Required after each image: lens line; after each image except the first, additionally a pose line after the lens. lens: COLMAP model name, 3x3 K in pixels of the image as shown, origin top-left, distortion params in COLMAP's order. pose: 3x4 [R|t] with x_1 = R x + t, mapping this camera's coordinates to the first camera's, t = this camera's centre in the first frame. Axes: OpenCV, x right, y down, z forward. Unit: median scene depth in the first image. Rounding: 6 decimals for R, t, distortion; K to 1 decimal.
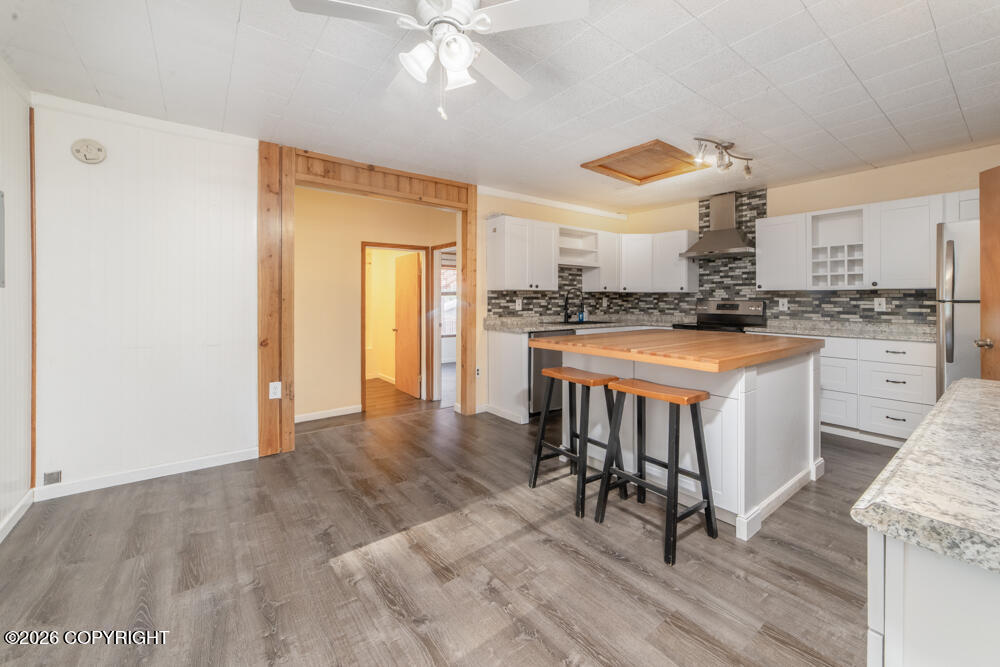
lens RADIAL K [[395.6, 0, 495.2], [0, 395.6, 298.3], [0, 0, 1]] dist [-0.003199, 0.000118]
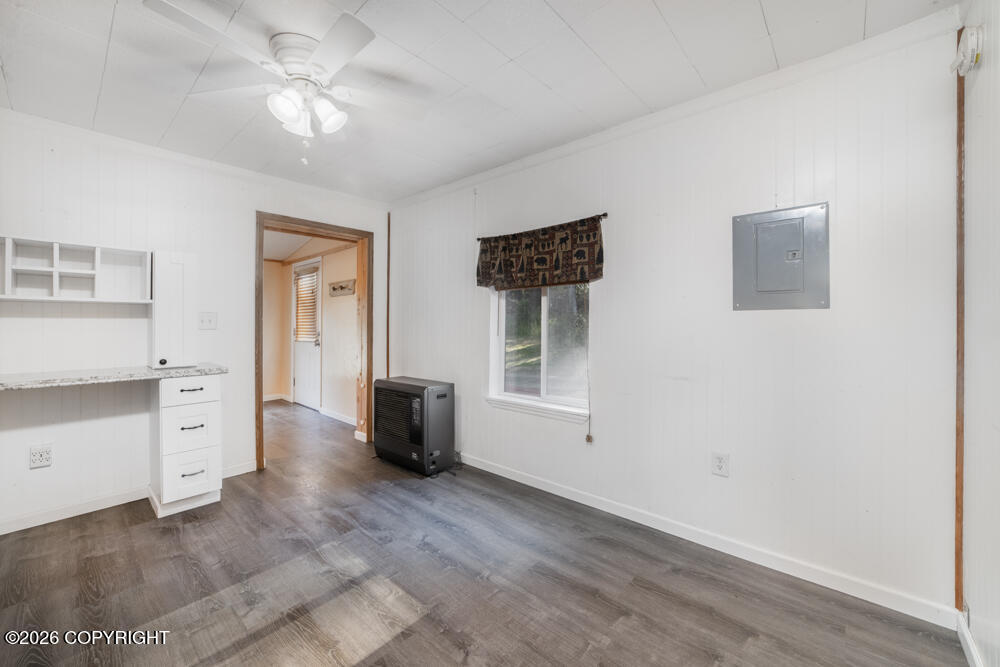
lens RADIAL K [[395.6, 0, 502.3], [0, 395.6, 329.1], [0, 0, 1]] dist [-0.003199, 0.000118]
pose [[-0.980300, 0.004320, -0.197467, -0.187734], [0.003983, 0.999990, 0.002105, 0.009050], [0.197474, 0.001277, -0.980307, 0.891571]]
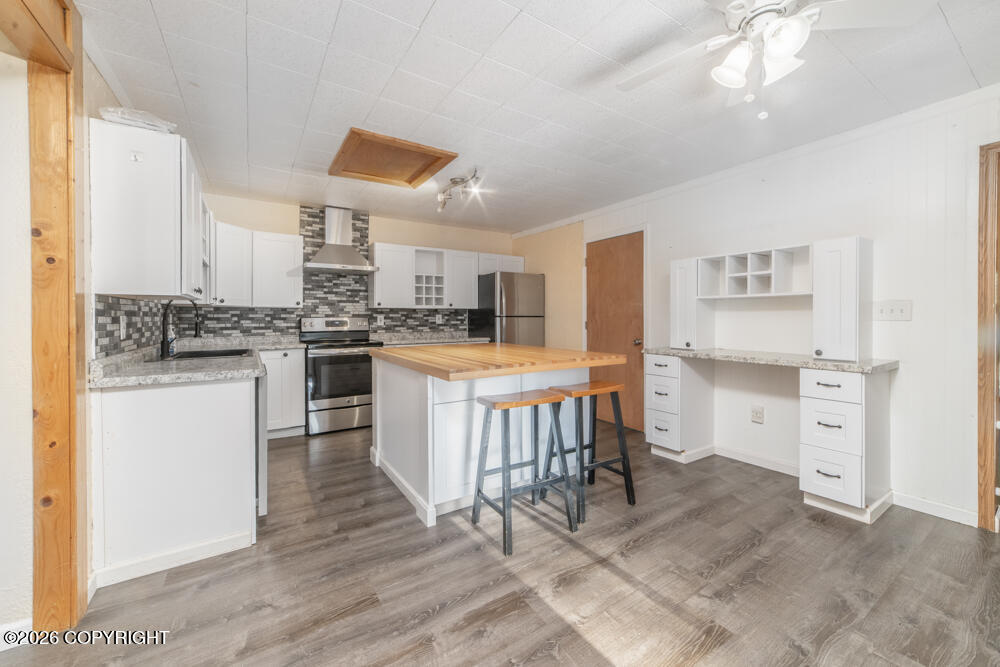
lens RADIAL K [[395.6, 0, 506.9], [0, 395.6, 319.0], [0, 0, 1]] dist [-0.003199, 0.000118]
pose [[0.068916, -0.009006, 0.997582, -0.447222], [-0.000855, 0.999958, 0.009087, 0.001549], [-0.997622, -0.001479, 0.068905, 0.617255]]
